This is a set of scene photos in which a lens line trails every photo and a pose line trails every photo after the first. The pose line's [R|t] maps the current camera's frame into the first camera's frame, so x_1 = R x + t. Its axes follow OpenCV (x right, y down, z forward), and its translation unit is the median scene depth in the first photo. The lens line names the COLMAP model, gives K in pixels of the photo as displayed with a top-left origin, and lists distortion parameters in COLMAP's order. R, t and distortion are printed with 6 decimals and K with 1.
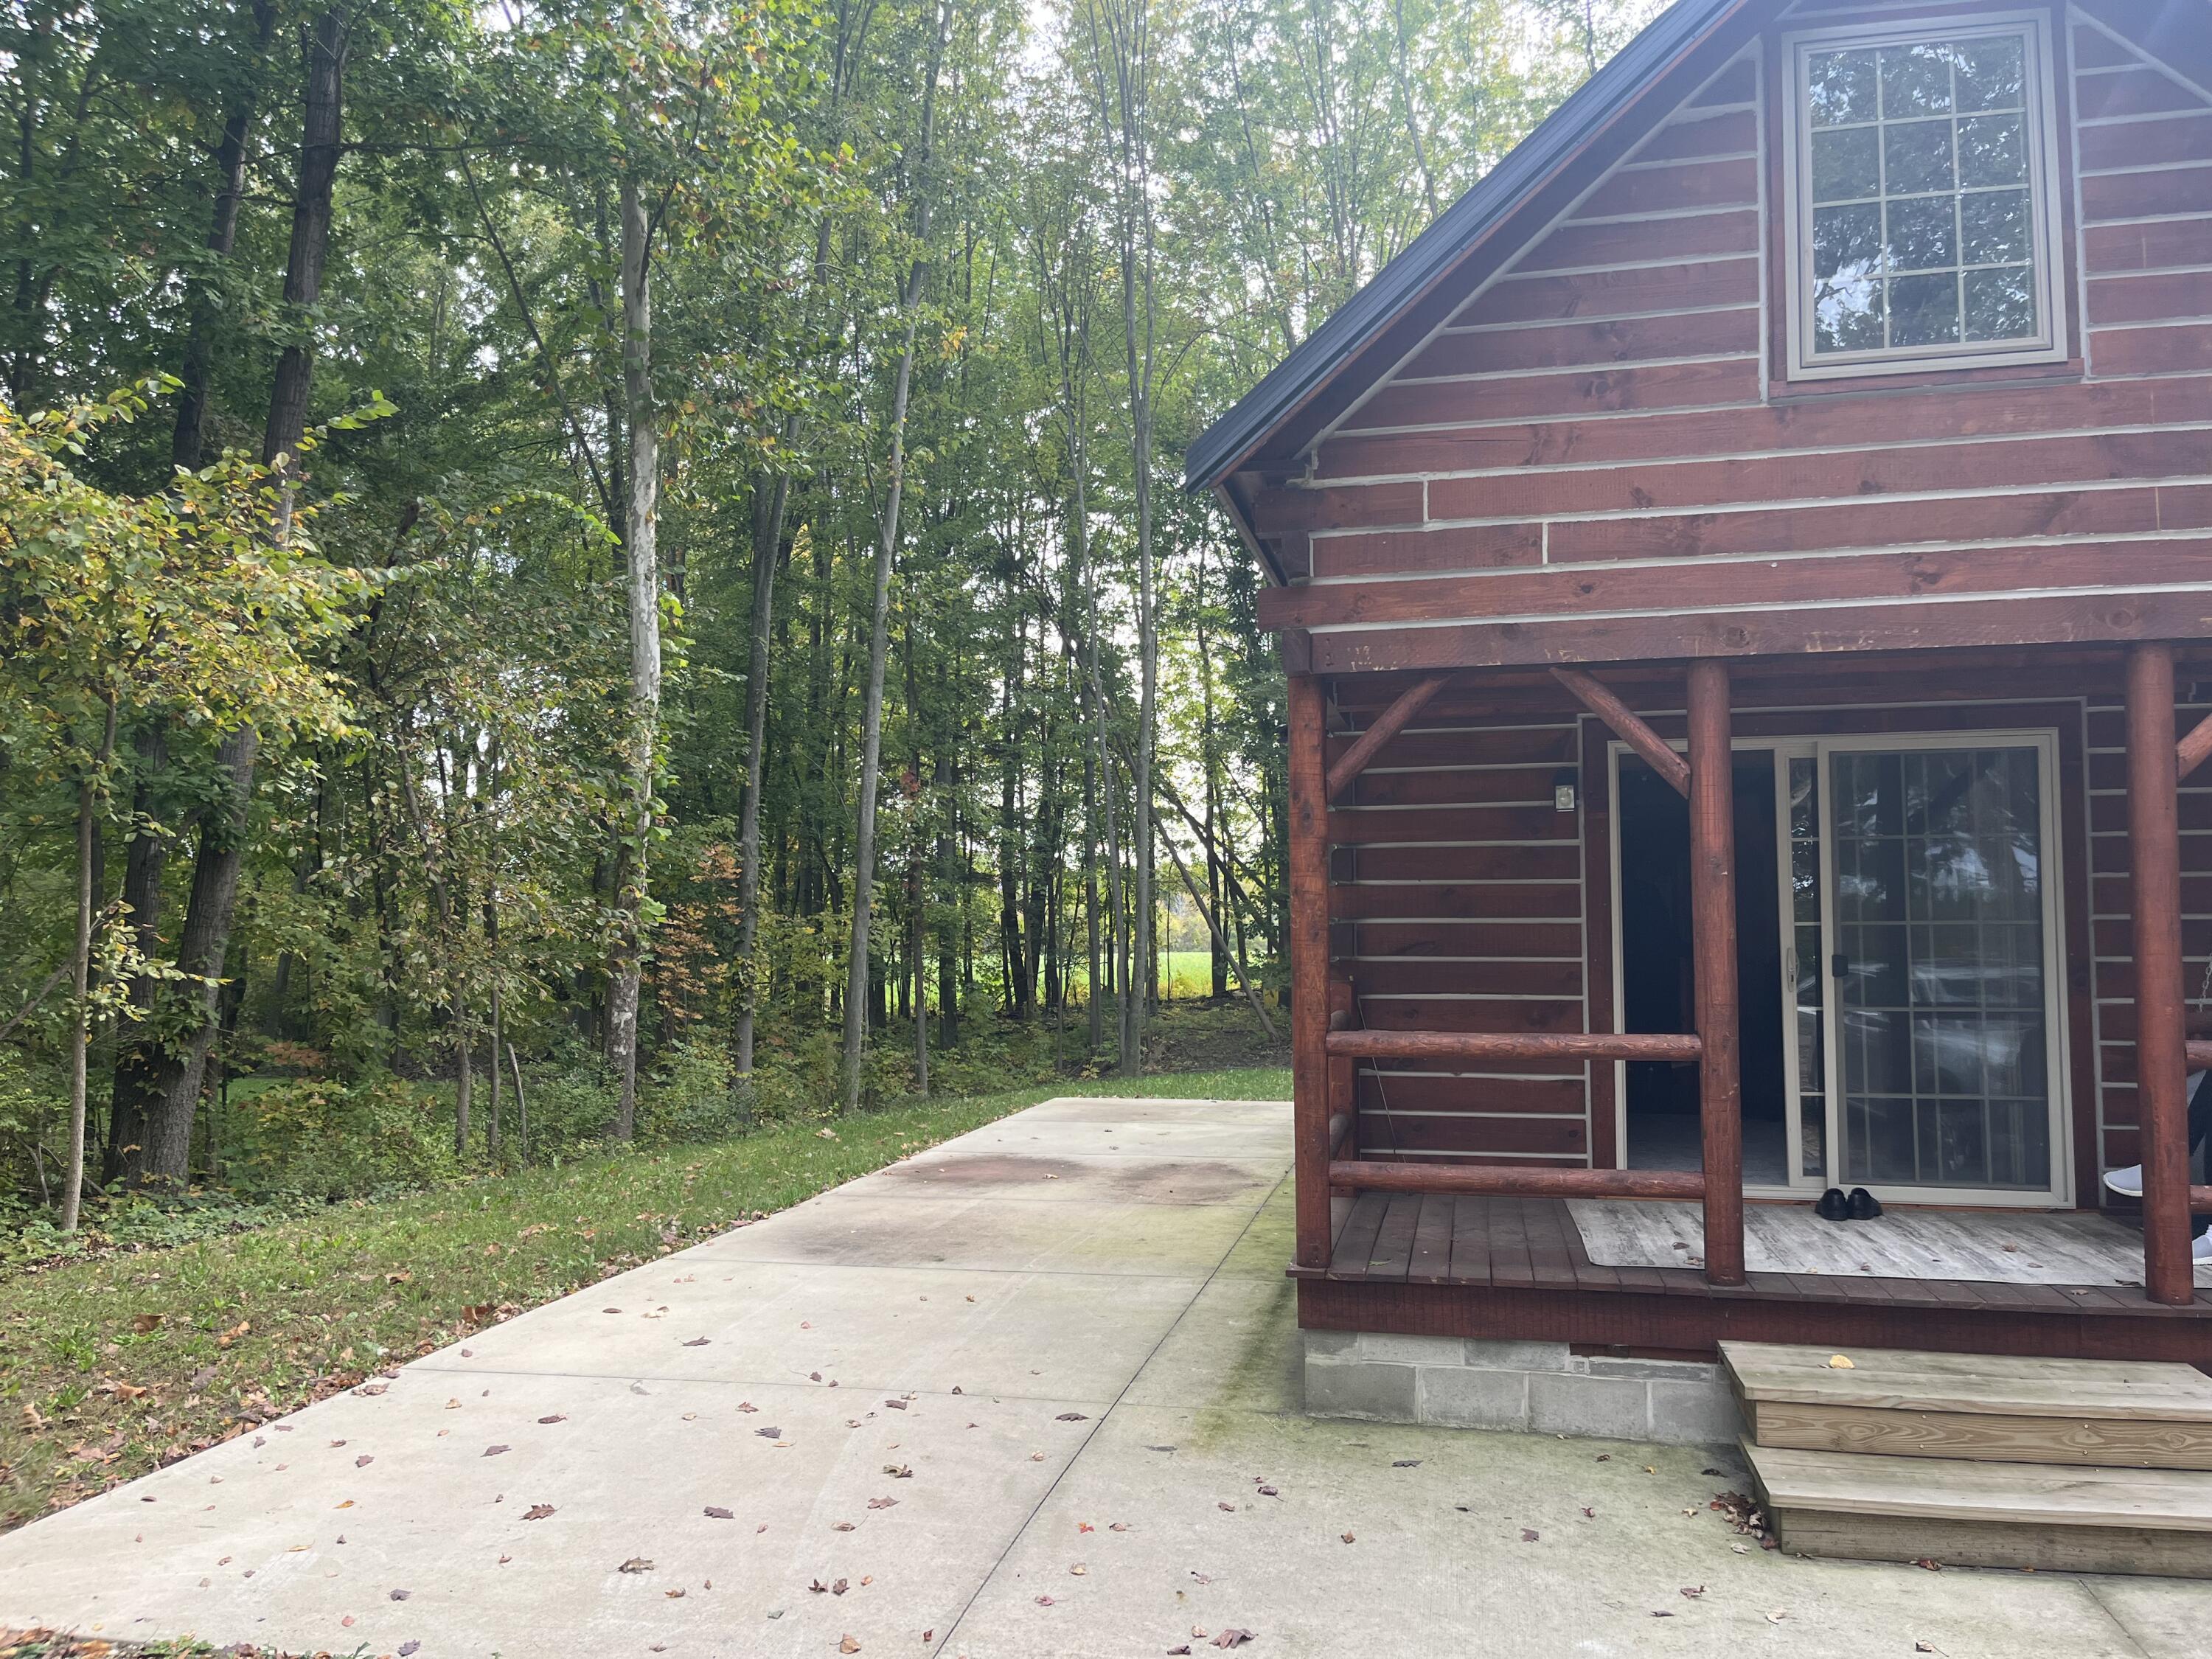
lens RADIAL K [[1671.6, 0, 1106.2], [0, 1671.6, 832.2], [0, 0, 1]] dist [0.069883, -0.090401]
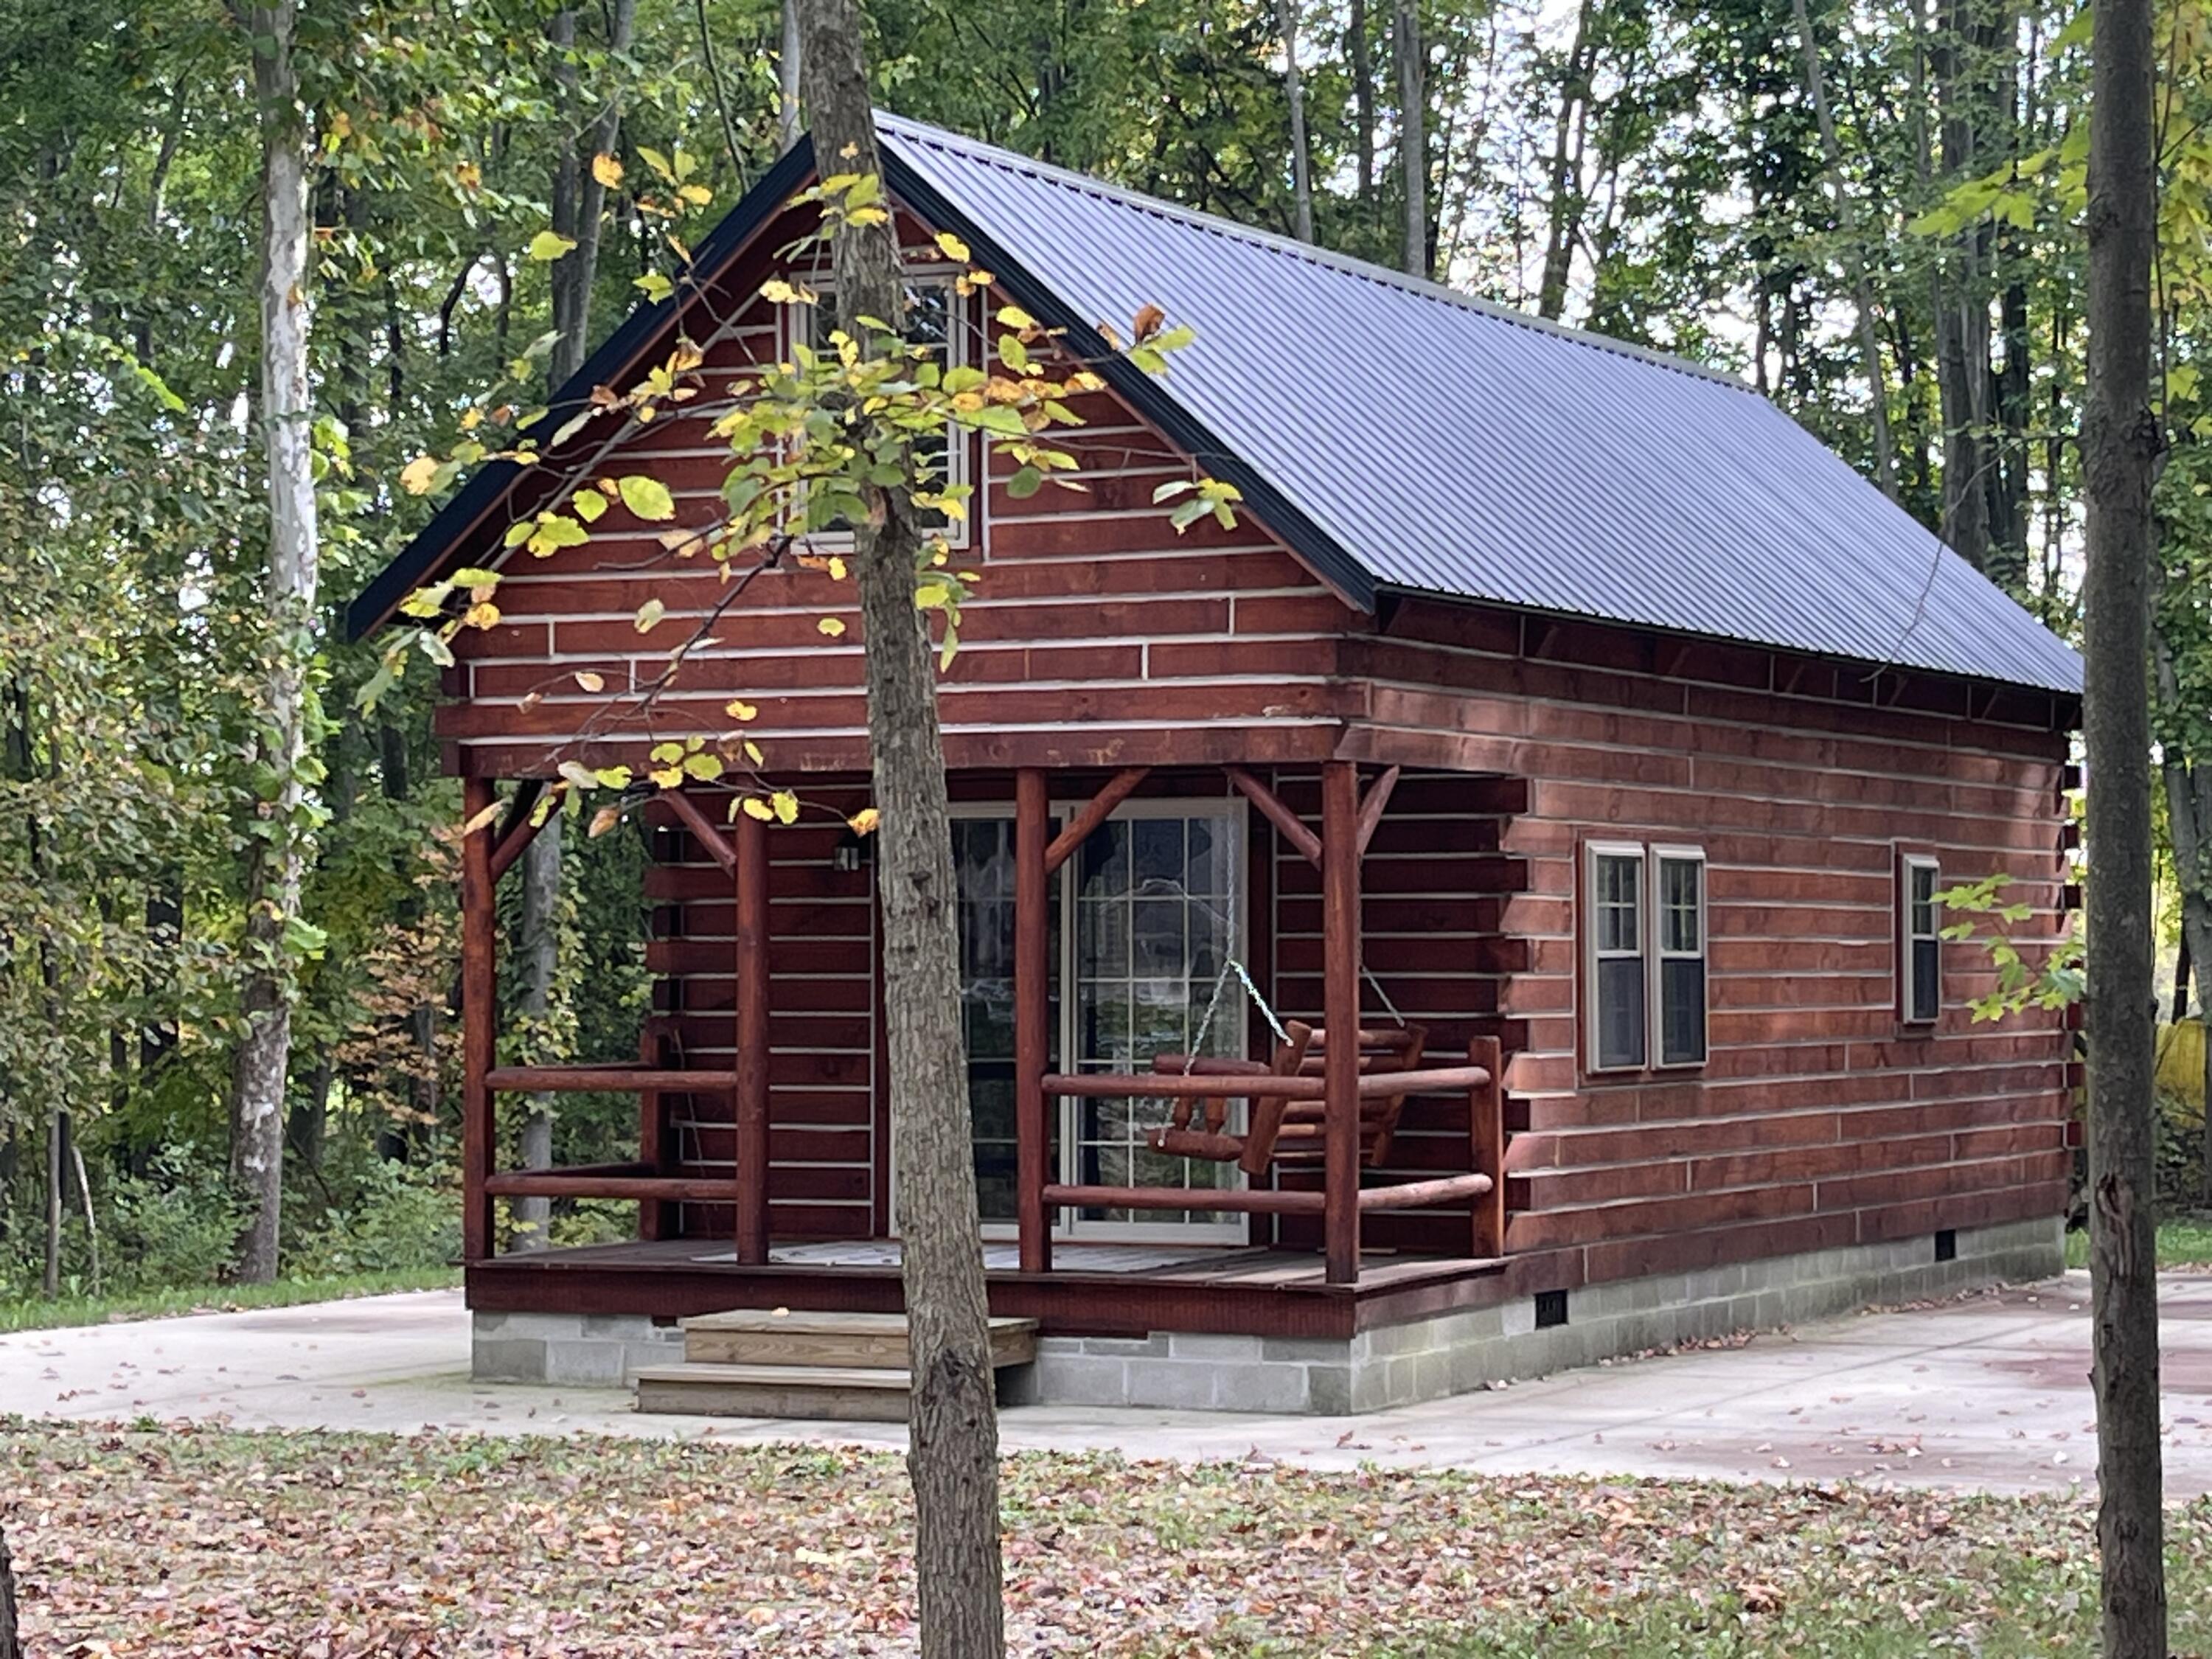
lens RADIAL K [[5284.5, 0, 1106.5], [0, 5284.5, 828.8], [0, 0, 1]] dist [0.232081, 0.000000]
pose [[0.975237, -0.002803, -0.221145, 0.454273], [0.010640, 0.999357, 0.034254, -0.058773], [0.220906, -0.035759, 0.974639, -0.847425]]
